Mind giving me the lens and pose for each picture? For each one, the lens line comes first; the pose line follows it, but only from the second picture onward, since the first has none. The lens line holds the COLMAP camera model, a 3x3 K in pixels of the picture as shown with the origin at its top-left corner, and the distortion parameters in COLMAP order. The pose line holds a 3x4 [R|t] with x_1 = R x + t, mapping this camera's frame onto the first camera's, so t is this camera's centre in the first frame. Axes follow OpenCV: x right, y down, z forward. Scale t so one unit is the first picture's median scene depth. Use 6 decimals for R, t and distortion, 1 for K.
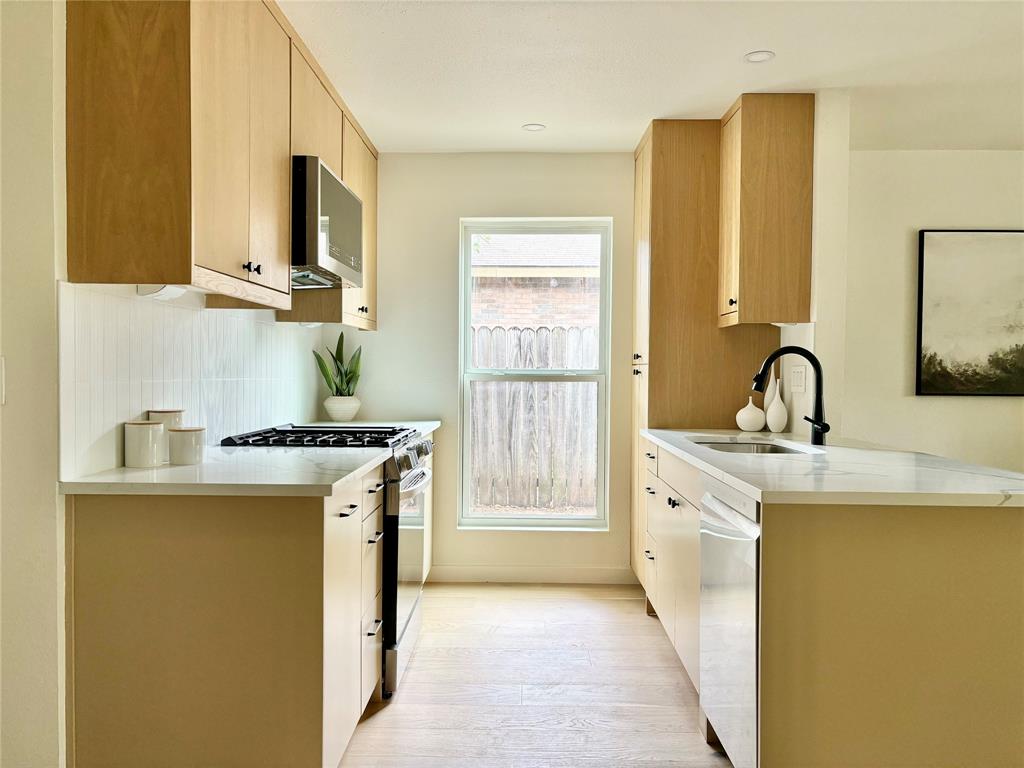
lens RADIAL K [[772.0, 0, 515.9], [0, 772.0, 382.3], [0, 0, 1]] dist [0.049081, -0.040356]
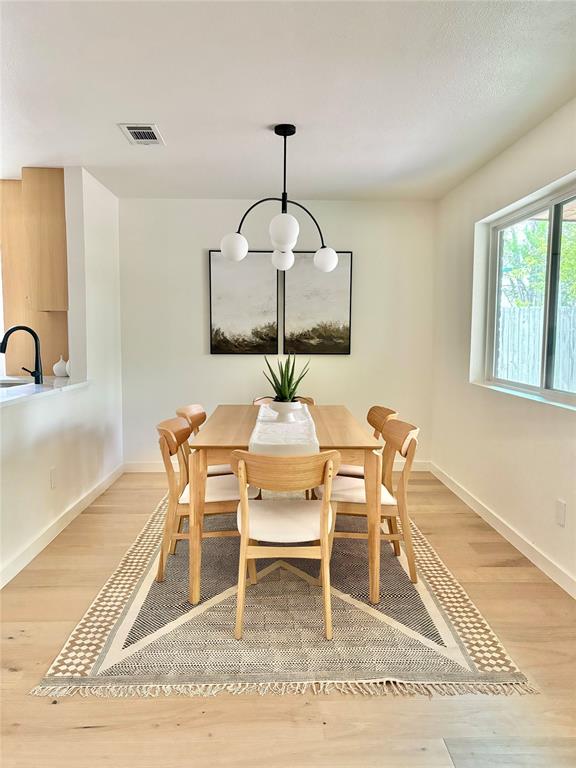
lens RADIAL K [[579.0, 0, 287.1], [0, 579.0, 386.0], [0, 0, 1]] dist [0.049081, -0.040356]
pose [[0.998691, -0.008445, 0.050452, 0.616575], [0.004798, 0.997395, 0.071970, -0.003274], [-0.050928, -0.071634, 0.996130, -0.212343]]
